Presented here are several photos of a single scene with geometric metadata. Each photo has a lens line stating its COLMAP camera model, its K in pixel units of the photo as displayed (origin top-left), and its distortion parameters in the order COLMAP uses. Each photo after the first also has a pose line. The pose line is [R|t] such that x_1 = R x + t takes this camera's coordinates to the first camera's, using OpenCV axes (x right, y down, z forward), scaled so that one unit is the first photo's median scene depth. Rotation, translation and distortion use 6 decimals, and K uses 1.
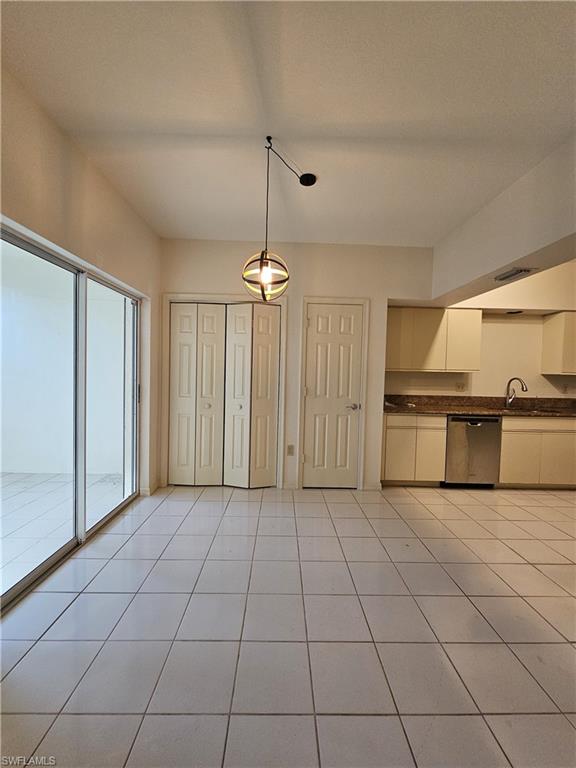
lens RADIAL K [[317.6, 0, 286.5], [0, 317.6, 382.2], [0, 0, 1]] dist [0.001635, 0.000650]
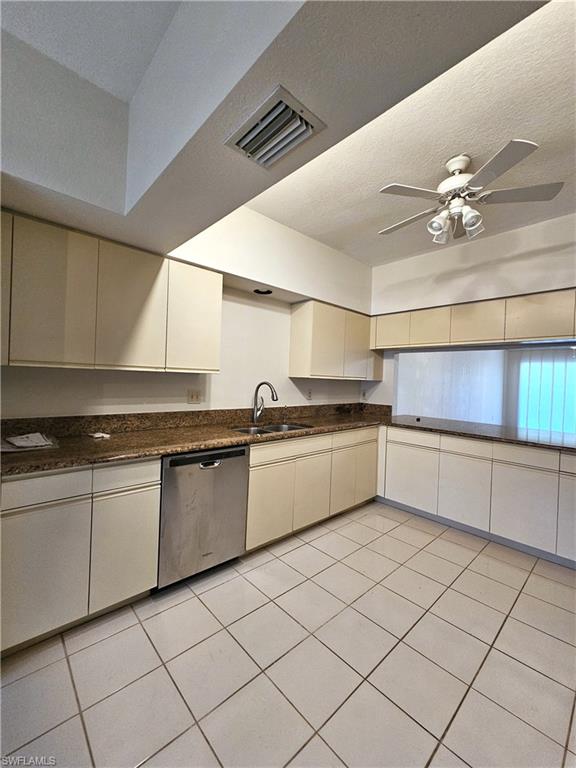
lens RADIAL K [[317.6, 0, 286.4], [0, 317.6, 380.6], [0, 0, 1]] dist [0.001635, 0.000650]
pose [[0.751222, 0.000005, 0.660049, 0.275607], [0.003548, 0.999986, -0.004045, -0.013877], [-0.660040, 0.005380, 0.751212, 0.415843]]
